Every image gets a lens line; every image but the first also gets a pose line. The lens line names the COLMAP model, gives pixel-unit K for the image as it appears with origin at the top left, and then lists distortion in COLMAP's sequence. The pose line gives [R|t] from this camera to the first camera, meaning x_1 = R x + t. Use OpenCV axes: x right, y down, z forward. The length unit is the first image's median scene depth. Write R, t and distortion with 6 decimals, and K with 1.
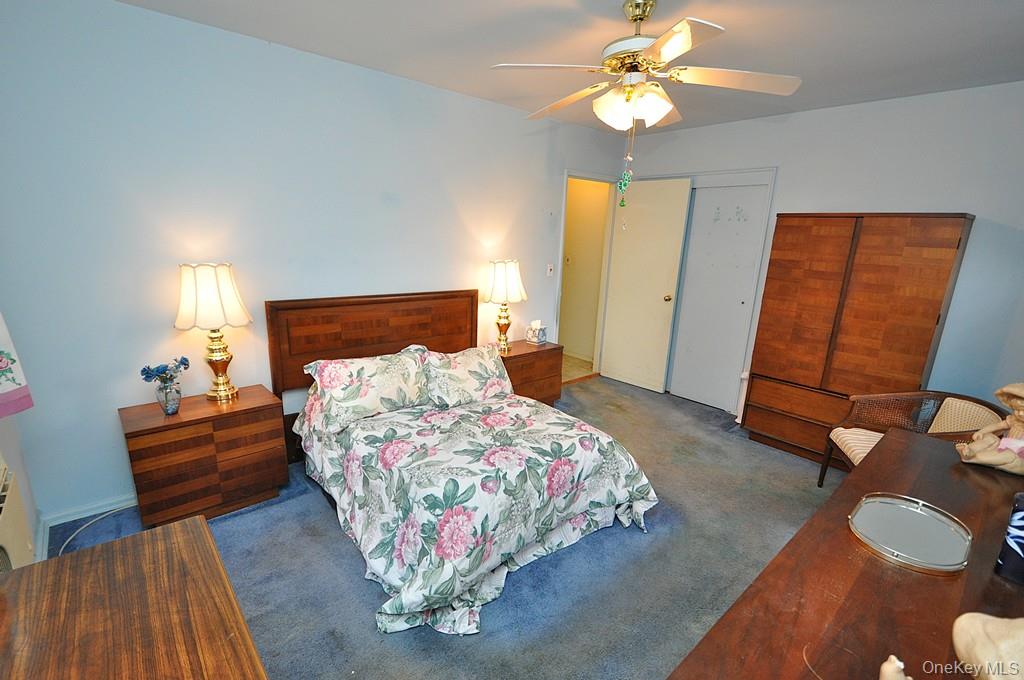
lens RADIAL K [[461.6, 0, 505.5], [0, 461.6, 355.8], [0, 0, 1]] dist [0.003768, 0.000255]
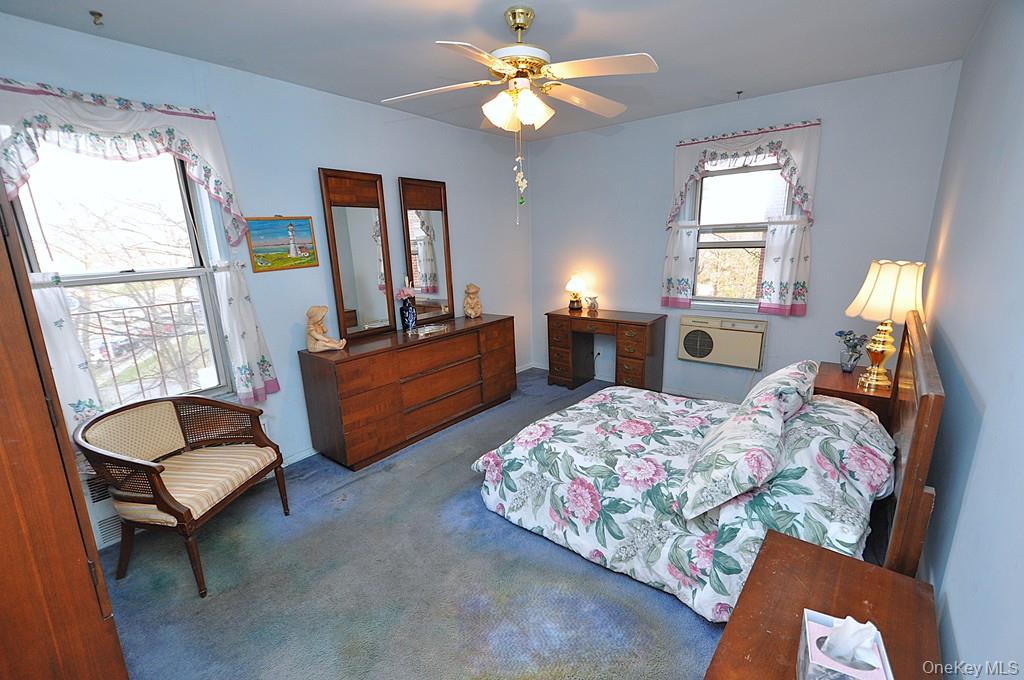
lens RADIAL K [[444.0, 0, 509.4], [0, 444.0, 352.7], [0, 0, 1]] dist [-0.000126, -0.001119]
pose [[-0.986340, 0.031729, -0.161636, 0.349086], [-0.049776, 0.877984, 0.476095, -0.387468], [0.157020, 0.477637, -0.864412, 1.564845]]
